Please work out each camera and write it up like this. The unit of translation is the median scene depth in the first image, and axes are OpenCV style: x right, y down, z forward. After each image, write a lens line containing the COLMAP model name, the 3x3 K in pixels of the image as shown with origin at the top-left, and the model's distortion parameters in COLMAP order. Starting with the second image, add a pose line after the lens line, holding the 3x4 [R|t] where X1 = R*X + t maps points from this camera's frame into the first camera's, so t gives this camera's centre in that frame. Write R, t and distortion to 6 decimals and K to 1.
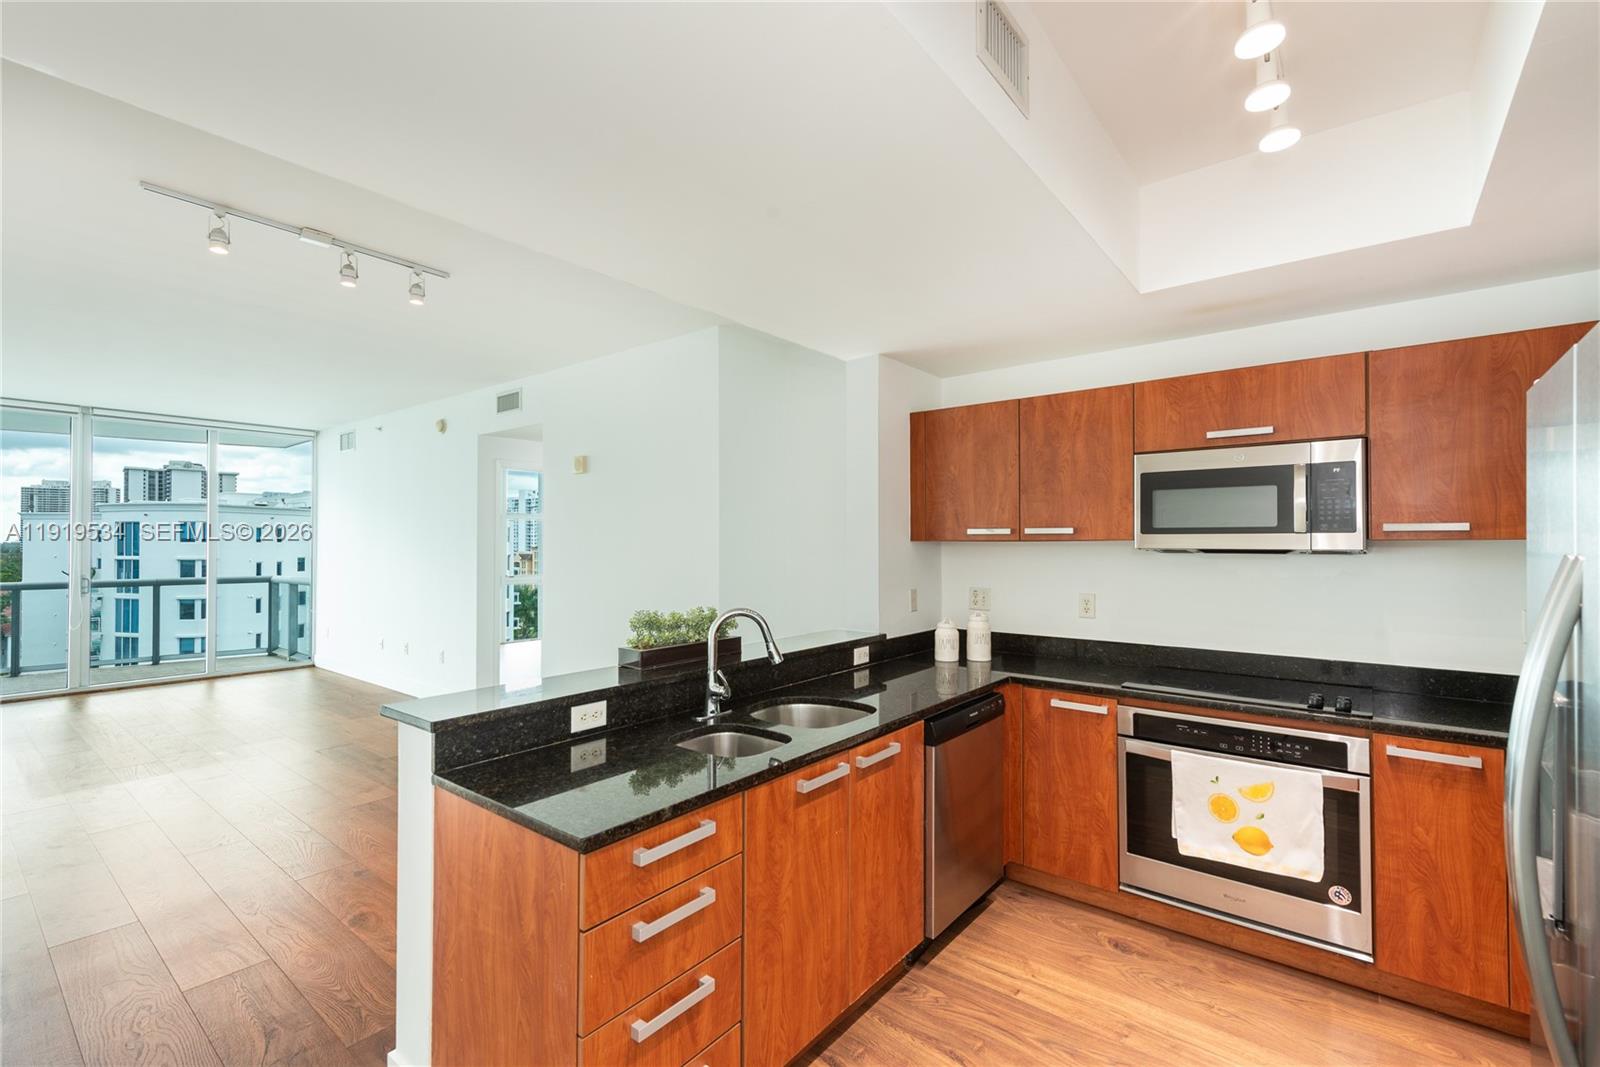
lens RADIAL K [[700.8, 0, 800.0], [0, 700.8, 533.5], [0, 0, 1]] dist [0.020267, -0.006950]
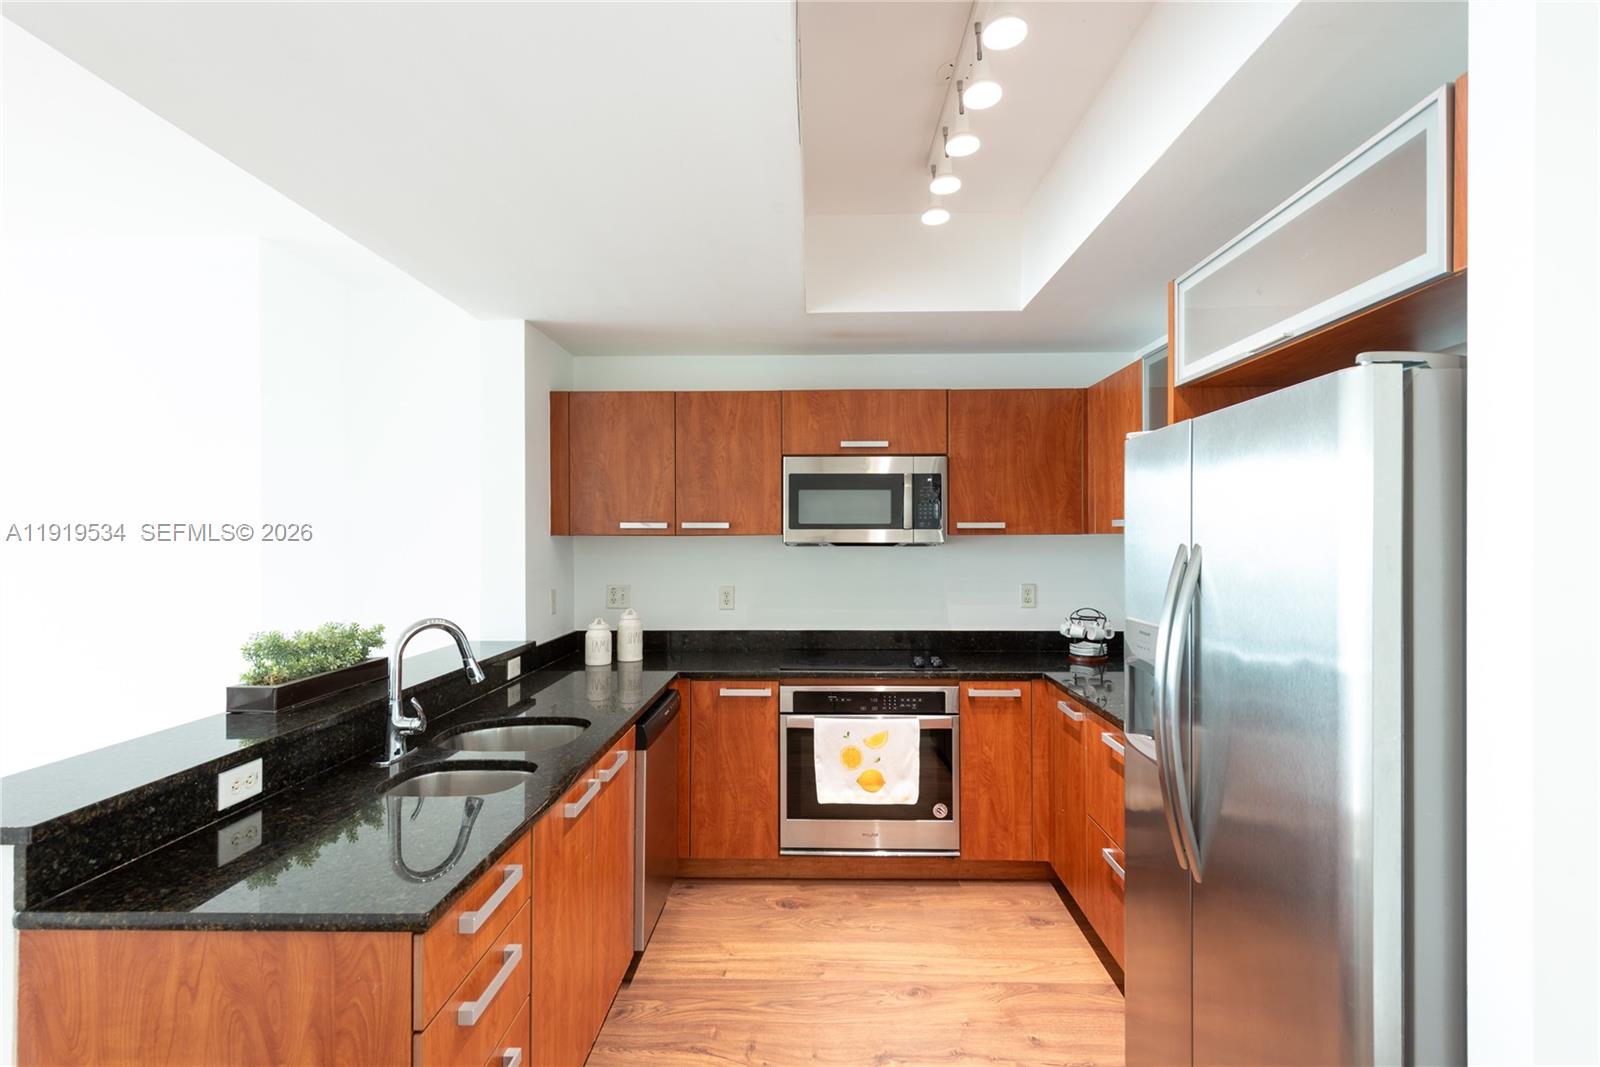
lens RADIAL K [[777.5, 0, 800.0], [0, 777.5, 533.5], [0, 0, 1]] dist [0.028596, -0.016851]
pose [[0.795113, 0.002215, 0.606458, -0.276498], [-0.007307, 0.999956, 0.005928, 0.000203], [-0.606418, -0.009145, 0.795094, 0.028476]]
